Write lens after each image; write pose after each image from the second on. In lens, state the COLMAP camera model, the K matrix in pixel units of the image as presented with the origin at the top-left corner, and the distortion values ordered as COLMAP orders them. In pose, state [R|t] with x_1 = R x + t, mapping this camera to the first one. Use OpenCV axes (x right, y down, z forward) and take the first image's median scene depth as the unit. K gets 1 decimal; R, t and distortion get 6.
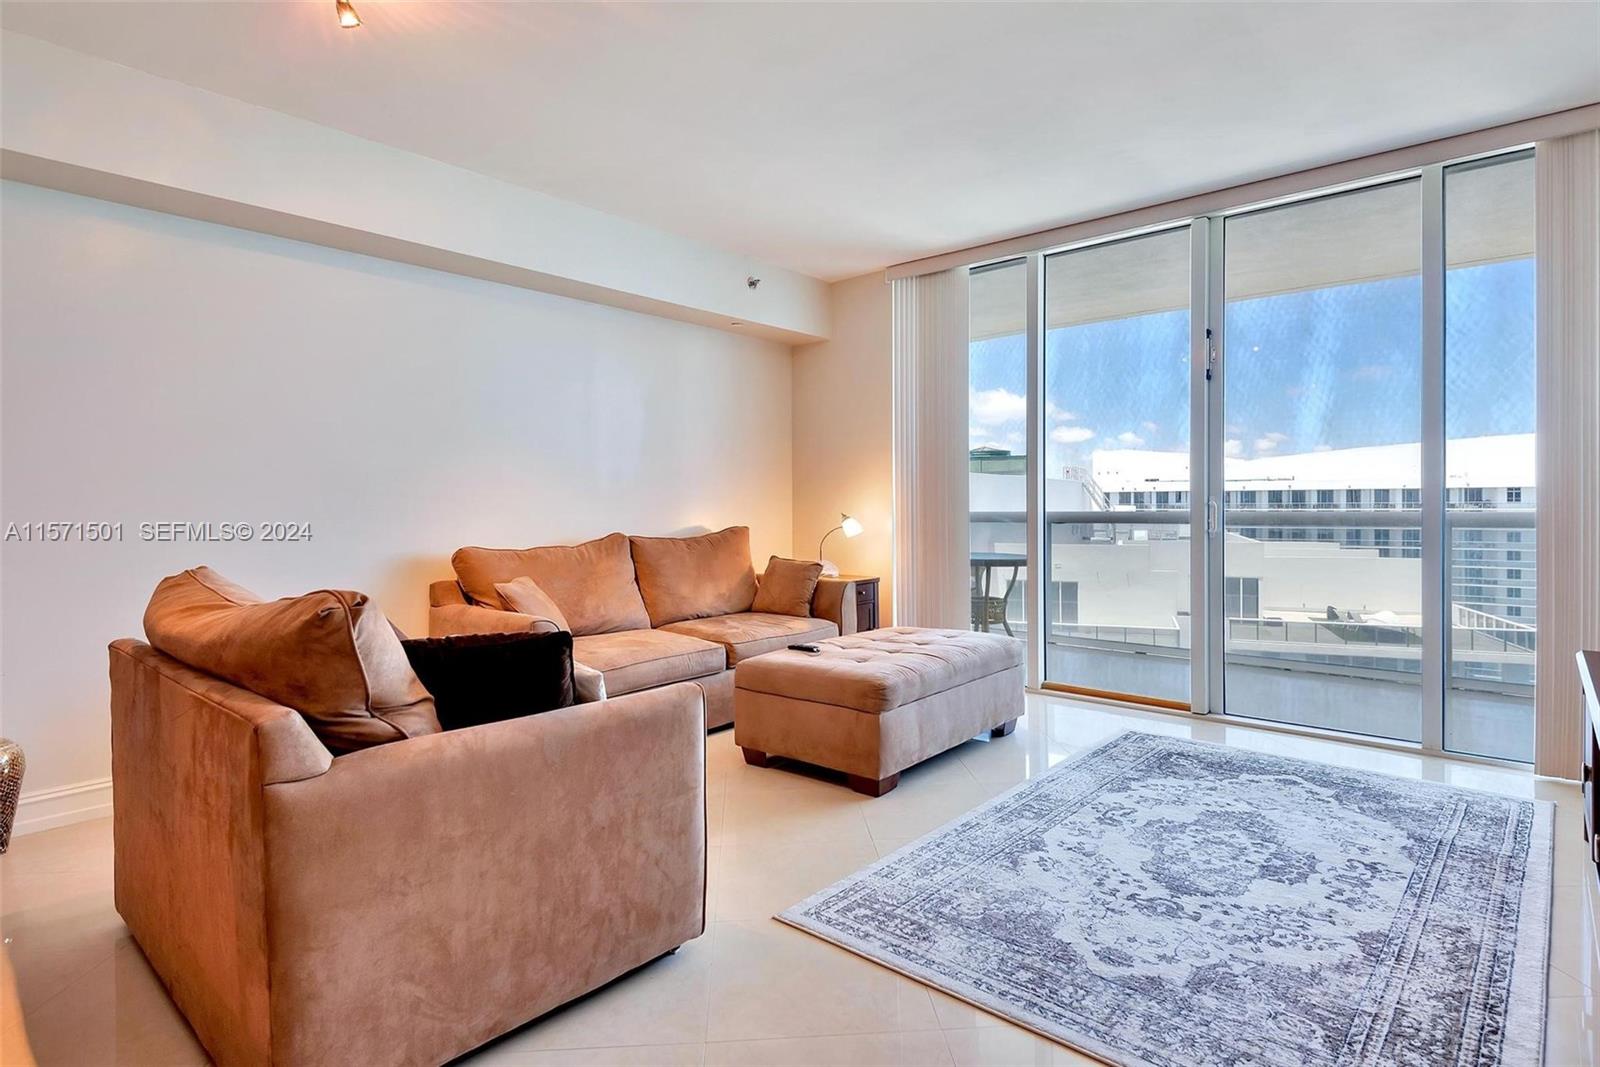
lens RADIAL K [[865.7, 0, 822.8], [0, 865.7, 506.9], [0, 0, 1]] dist [0.001982, -0.012915]
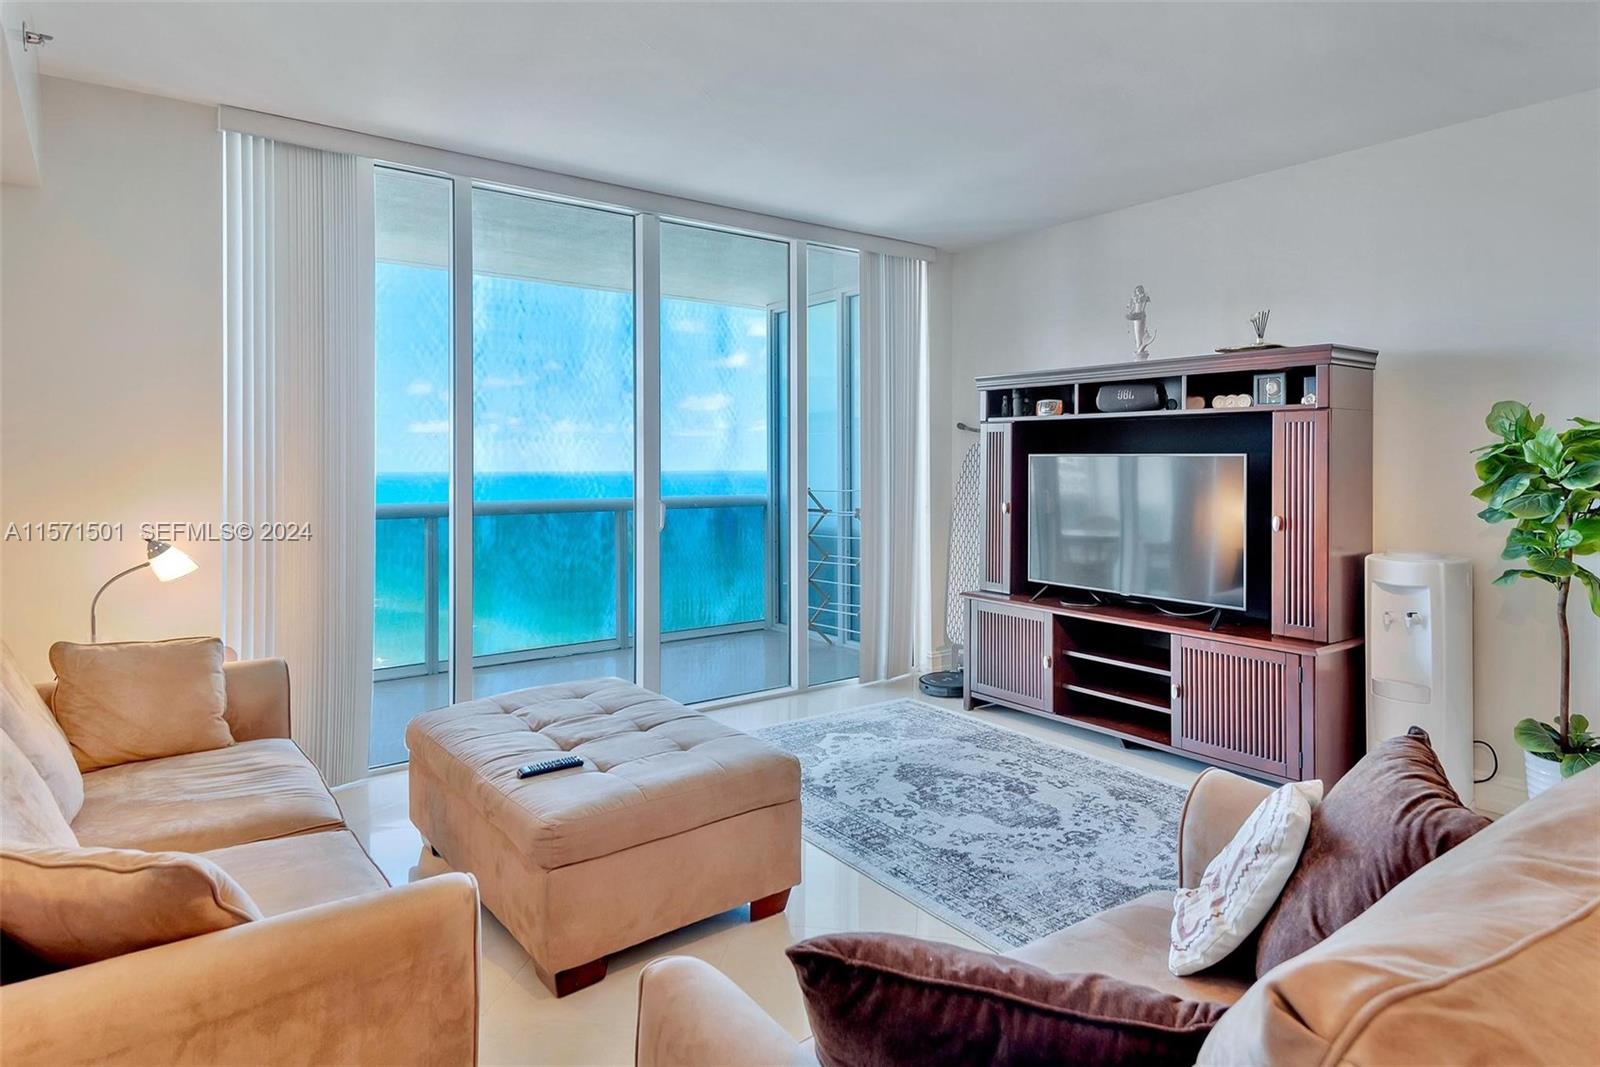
lens RADIAL K [[925.8, 0, 802.1], [0, 925.8, 458.8], [0, 0, 1]] dist [0.040758, 0.000061]
pose [[0.198154, 0.005875, 0.980153, -0.873070], [0.000799, 0.999981, -0.006155, -0.071962], [-0.980171, 0.002003, 0.198146, 0.947470]]
